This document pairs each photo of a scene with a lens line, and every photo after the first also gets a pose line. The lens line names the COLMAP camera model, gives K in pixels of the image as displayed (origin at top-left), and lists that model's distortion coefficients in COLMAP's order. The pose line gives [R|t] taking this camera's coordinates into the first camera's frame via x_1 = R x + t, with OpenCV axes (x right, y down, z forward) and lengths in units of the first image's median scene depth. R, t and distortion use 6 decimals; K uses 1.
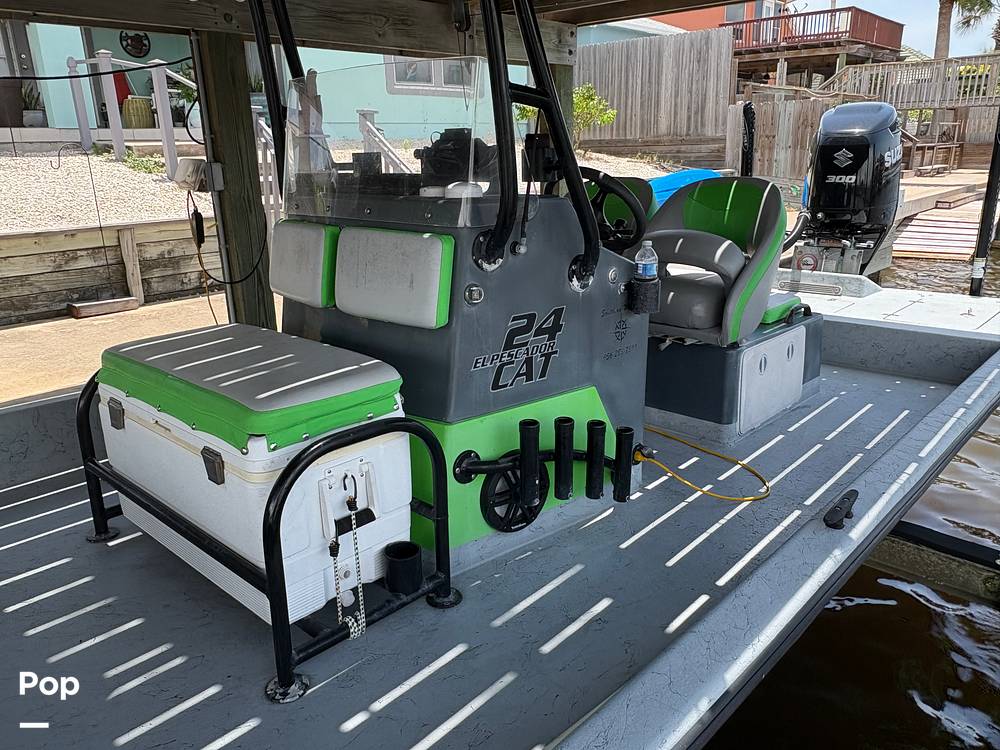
lens RADIAL K [[740.5, 0, 500.0], [0, 740.5, 375.0], [0, 0, 1]] dist [0.004316, 0.001398]
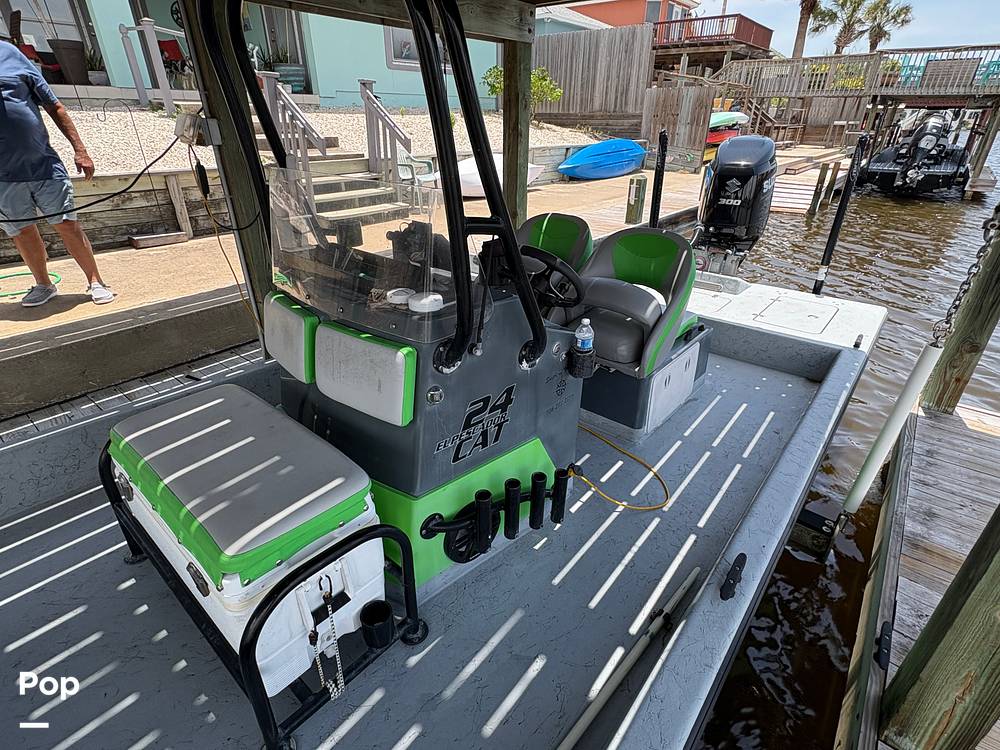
lens RADIAL K [[511.4, 0, 526.5], [0, 511.4, 374.5], [0, 0, 1]] dist [0.002691, -0.000406]
pose [[0.994826, 0.002852, 0.101555, 0.020385], [-0.022250, 0.981455, 0.190397, -0.245855], [-0.099128, -0.191671, 0.976440, 0.187117]]
